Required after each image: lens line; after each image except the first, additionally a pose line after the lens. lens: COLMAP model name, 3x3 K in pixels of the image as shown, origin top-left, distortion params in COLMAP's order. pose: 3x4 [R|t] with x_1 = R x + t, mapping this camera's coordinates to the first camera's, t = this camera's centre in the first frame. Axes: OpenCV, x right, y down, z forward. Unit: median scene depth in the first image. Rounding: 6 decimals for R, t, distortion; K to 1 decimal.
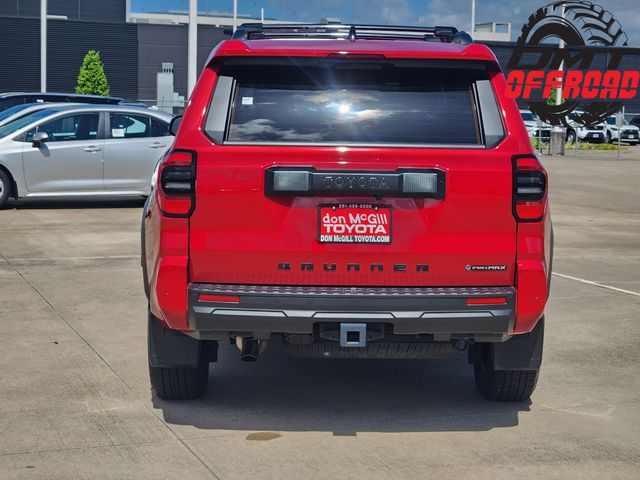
lens RADIAL K [[1267.2, 0, 320.0], [0, 1267.2, 240.0], [0, 0, 1]] dist [-0.621346, 7.149553]
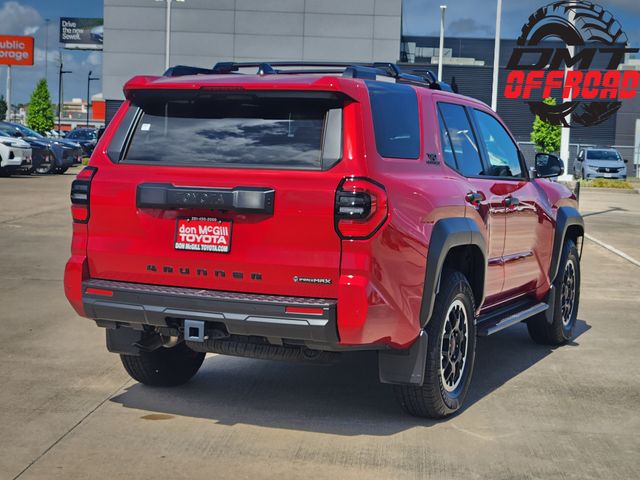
lens RADIAL K [[1267.2, 0, 320.0], [0, 1267.2, 240.0], [0, 0, 1]] dist [-0.621346, 7.149553]
pose [[0.905181, 0.043746, -0.422770, 0.607715], [-0.059962, 0.997884, -0.025127, 0.014699], [0.420776, 0.048094, 0.905889, 0.008476]]
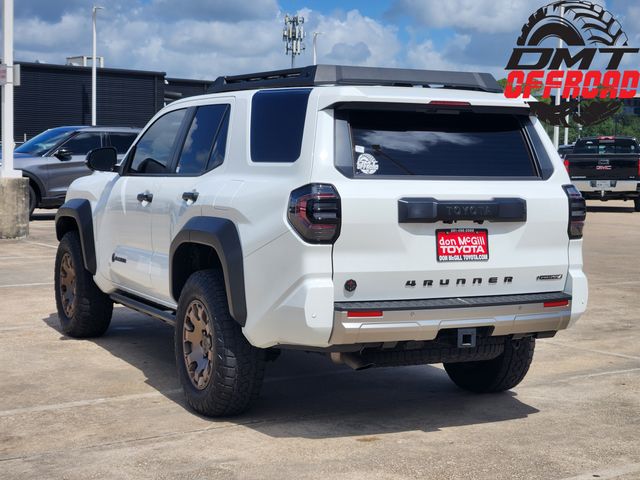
lens RADIAL K [[1267.2, 0, 320.0], [0, 1267.2, 240.0], [0, 0, 1]] dist [-0.621346, 7.149553]
pose [[0.900664, -0.030294, 0.433460, -0.608478], [0.040190, 0.999098, -0.013682, -0.006831], [-0.432655, 0.029744, 0.901069, -0.012616]]
